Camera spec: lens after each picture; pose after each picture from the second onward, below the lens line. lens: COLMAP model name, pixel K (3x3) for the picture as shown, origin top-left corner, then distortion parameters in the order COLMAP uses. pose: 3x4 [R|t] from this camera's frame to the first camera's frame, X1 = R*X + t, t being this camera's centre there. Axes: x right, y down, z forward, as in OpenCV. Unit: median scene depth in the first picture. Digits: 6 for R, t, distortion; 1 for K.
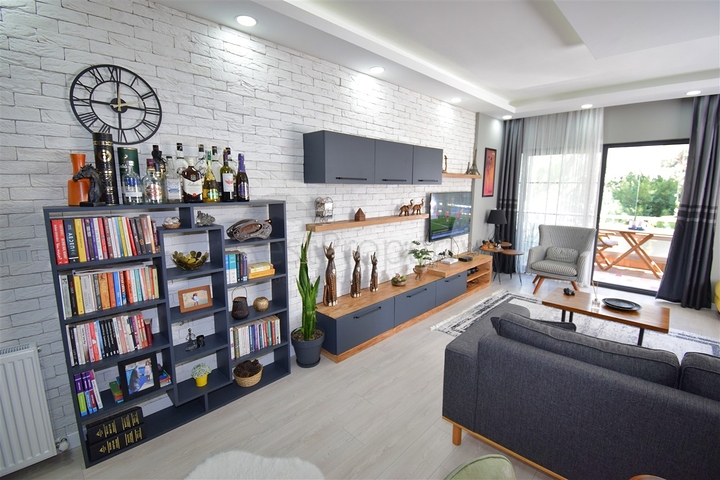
lens RADIAL K [[317.9, 0, 364.1], [0, 317.9, 236.7], [0, 0, 1]] dist [0.014616, -0.021929]
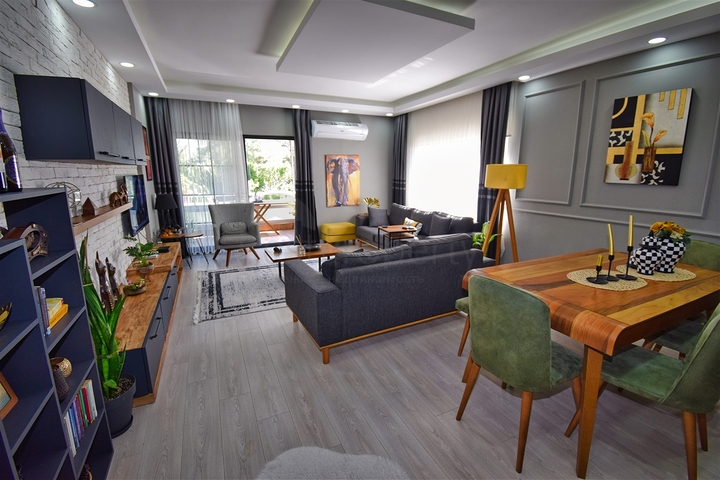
lens RADIAL K [[324.6, 0, 365.3], [0, 324.6, 236.8], [0, 0, 1]] dist [0.017291, -0.024904]
pose [[0.333773, -0.188333, 0.923648, -0.415811], [0.151854, 0.977784, 0.144497, -0.014327], [-0.930342, 0.092030, 0.354957, 0.172018]]
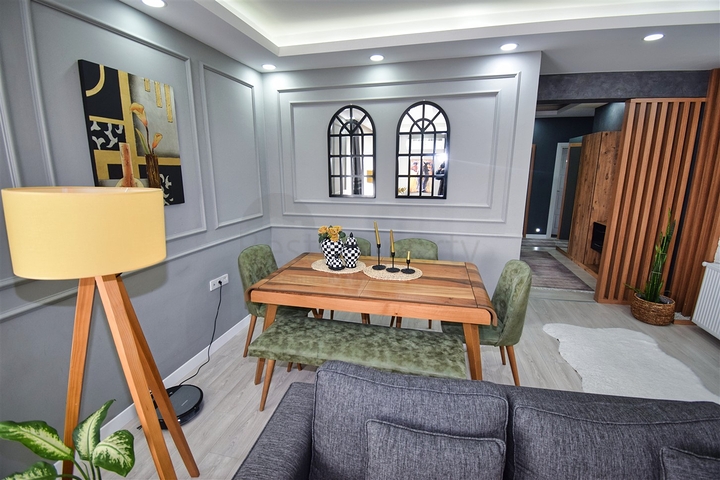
lens RADIAL K [[317.9, 0, 364.1], [0, 317.9, 236.7], [0, 0, 1]] dist [0.014616, -0.021929]
pose [[-0.852294, 0.109231, -0.511531, 0.617590], [-0.084868, 0.936115, 0.341300, -0.100244], [0.516133, 0.334300, -0.788575, 0.475958]]
